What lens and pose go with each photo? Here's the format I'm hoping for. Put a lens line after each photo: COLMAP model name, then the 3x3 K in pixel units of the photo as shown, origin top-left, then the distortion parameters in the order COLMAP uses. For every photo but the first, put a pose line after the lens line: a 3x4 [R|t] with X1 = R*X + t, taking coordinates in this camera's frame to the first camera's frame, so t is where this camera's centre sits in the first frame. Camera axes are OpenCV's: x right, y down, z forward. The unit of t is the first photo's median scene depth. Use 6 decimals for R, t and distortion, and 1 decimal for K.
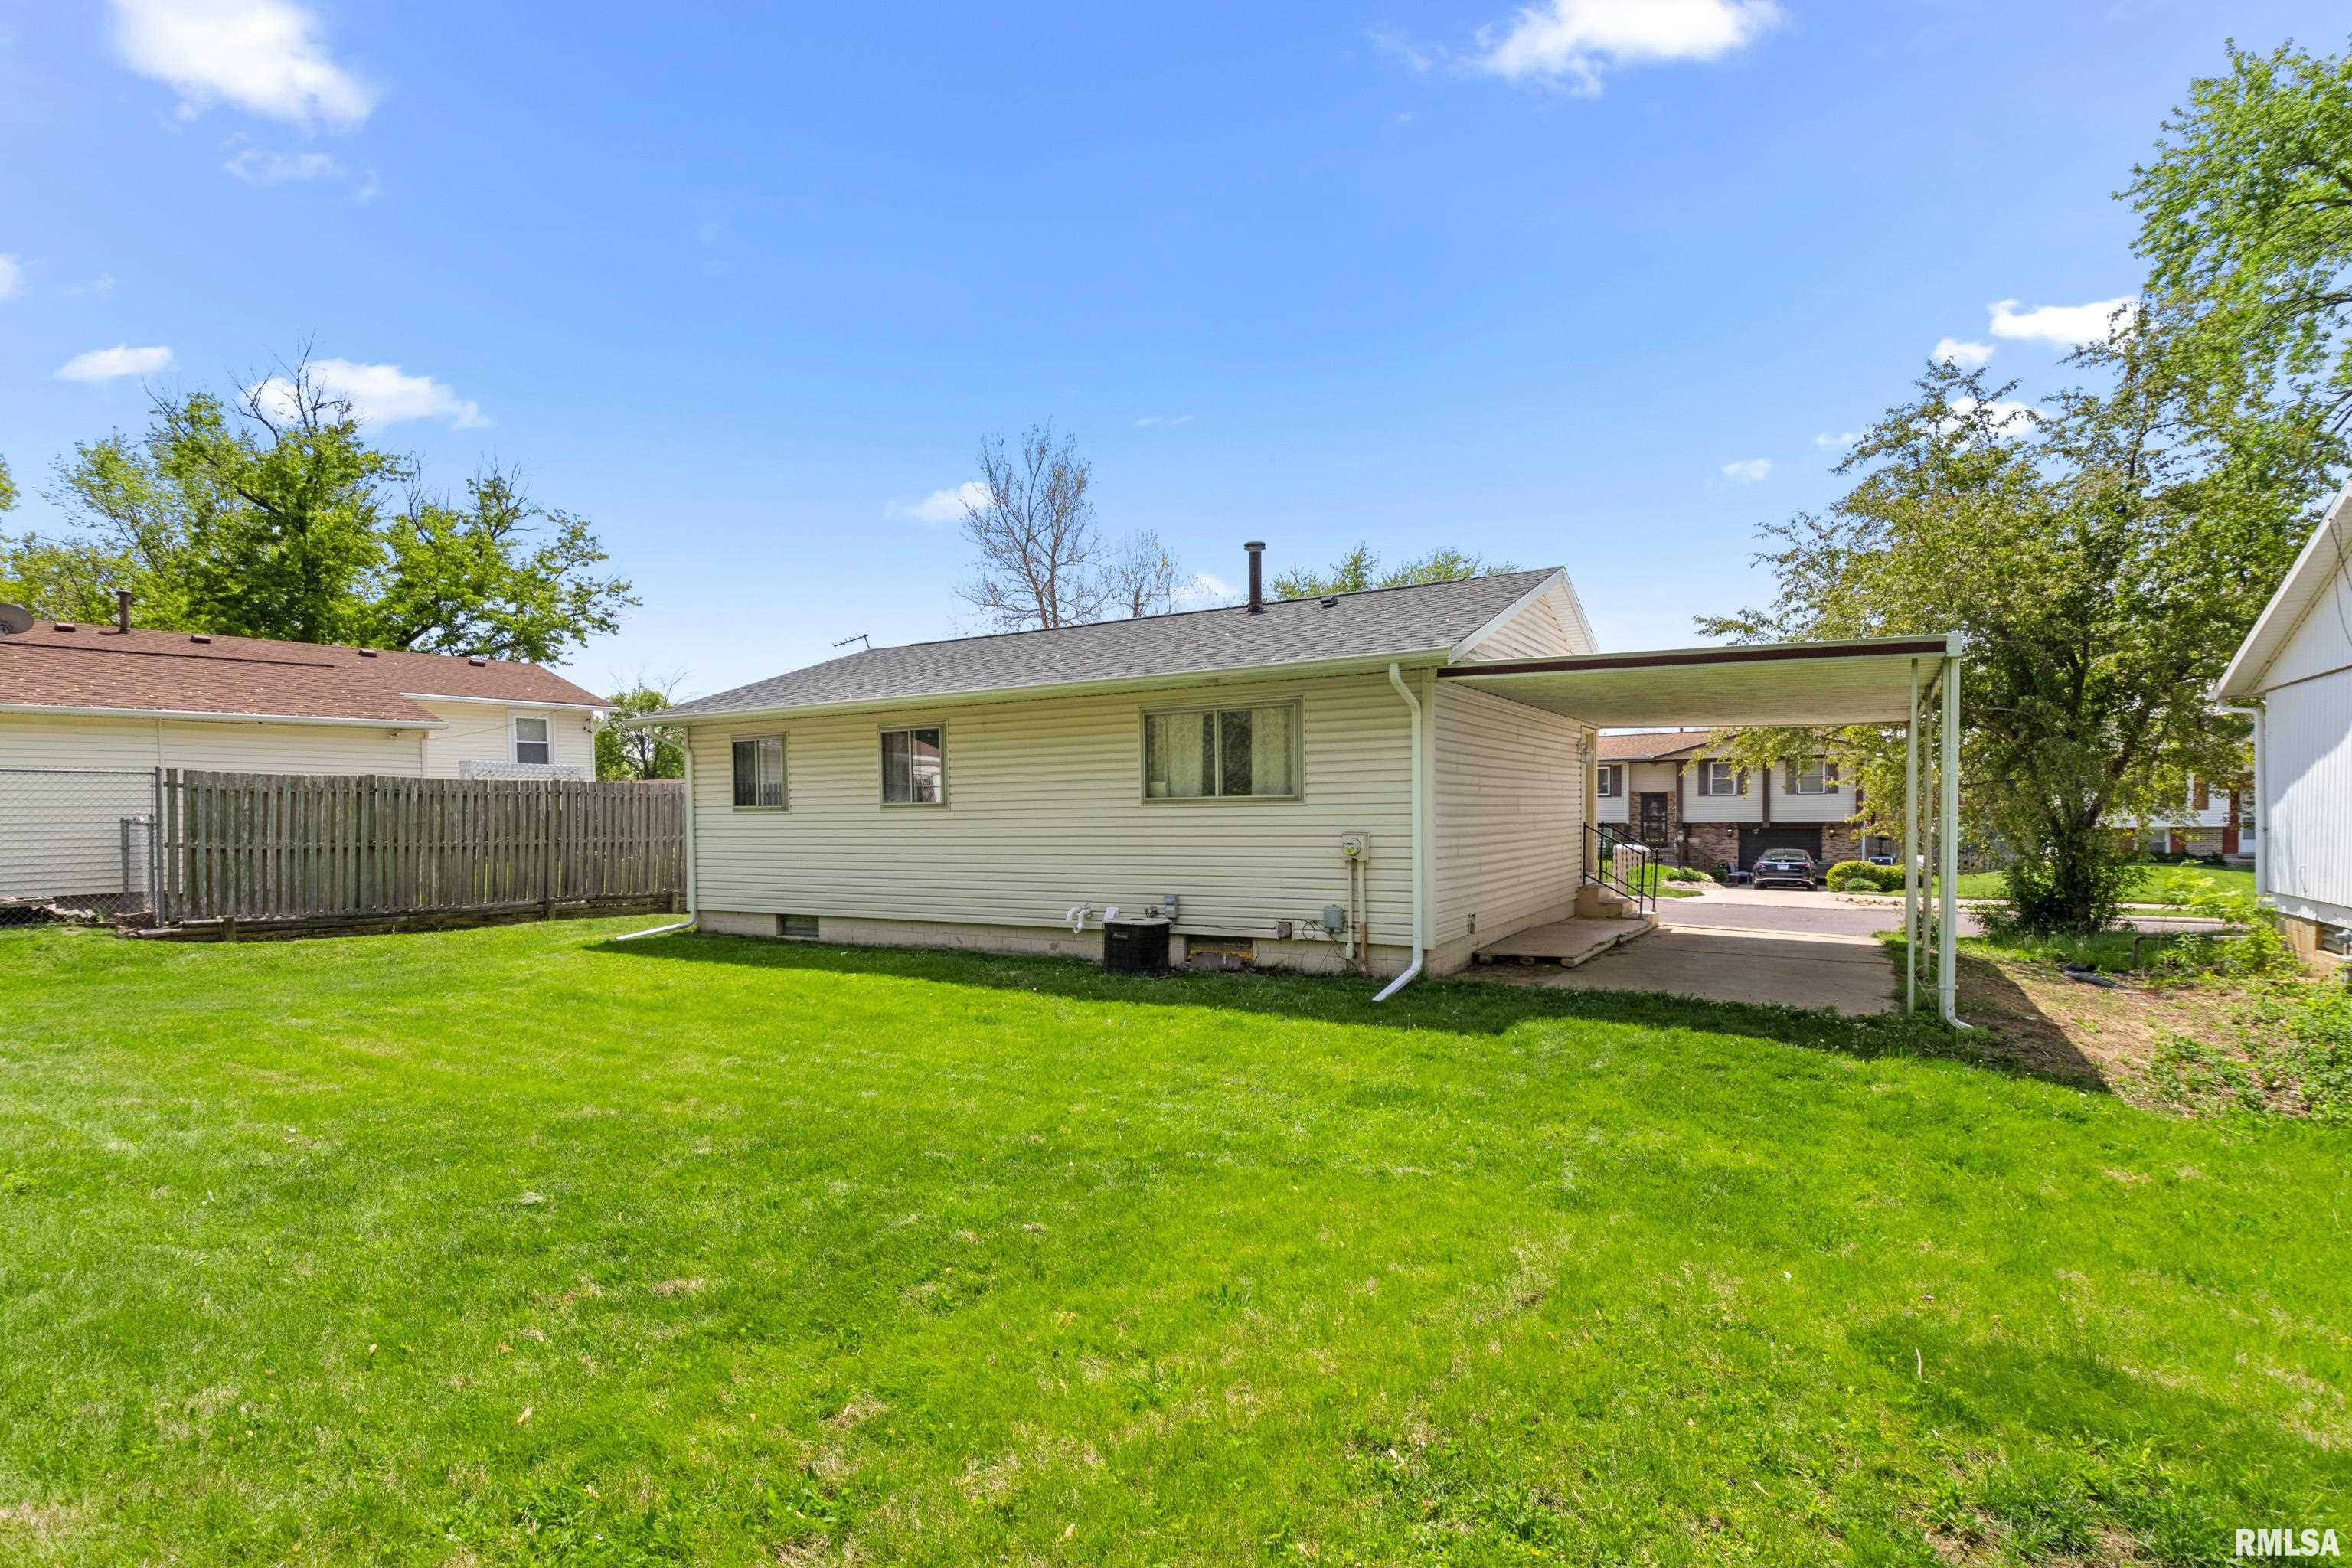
lens RADIAL K [[1109.1, 0, 1177.3], [0, 1109.1, 792.5], [0, 0, 1]] dist [0.009723, -0.003106]
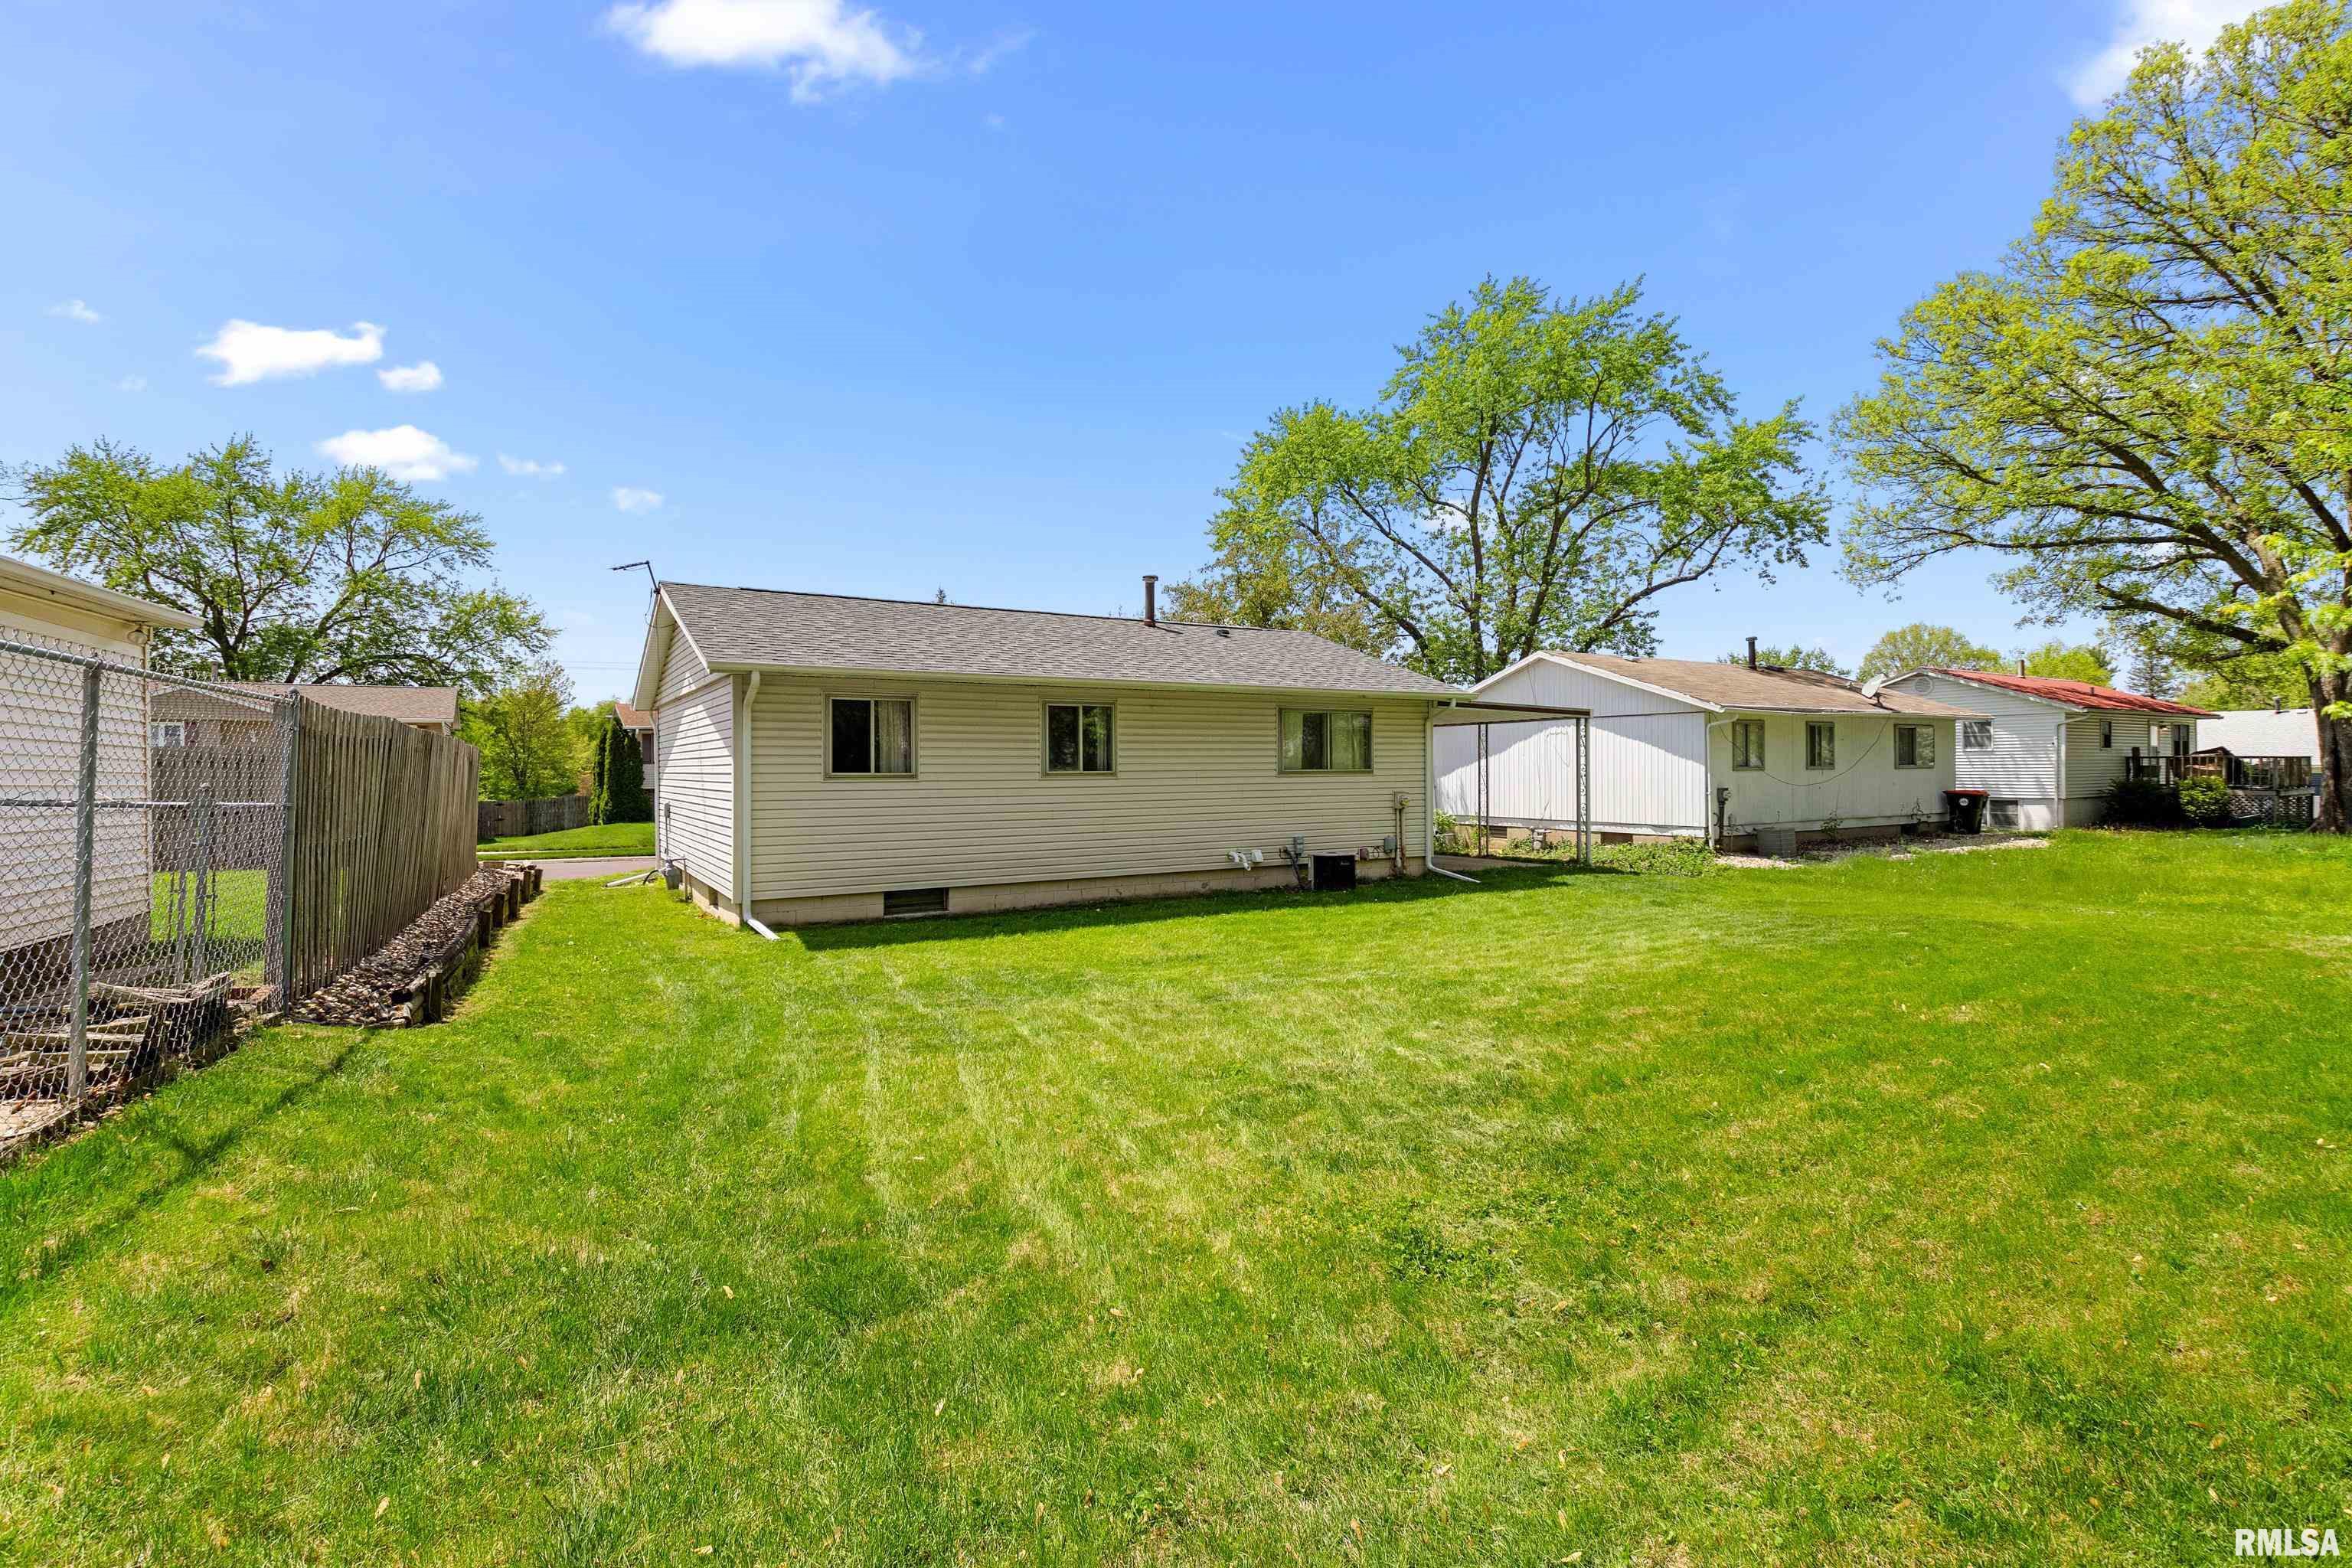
lens RADIAL K [[1109.1, 0, 1180.9], [0, 1109.1, 778.3], [0, 0, 1]] dist [0.009723, -0.003106]
pose [[0.469777, 0.011402, 0.882712, -1.141445], [-0.004658, 0.999935, -0.010437, 0.026956], [-0.882773, 0.000791, 0.469799, 0.390460]]
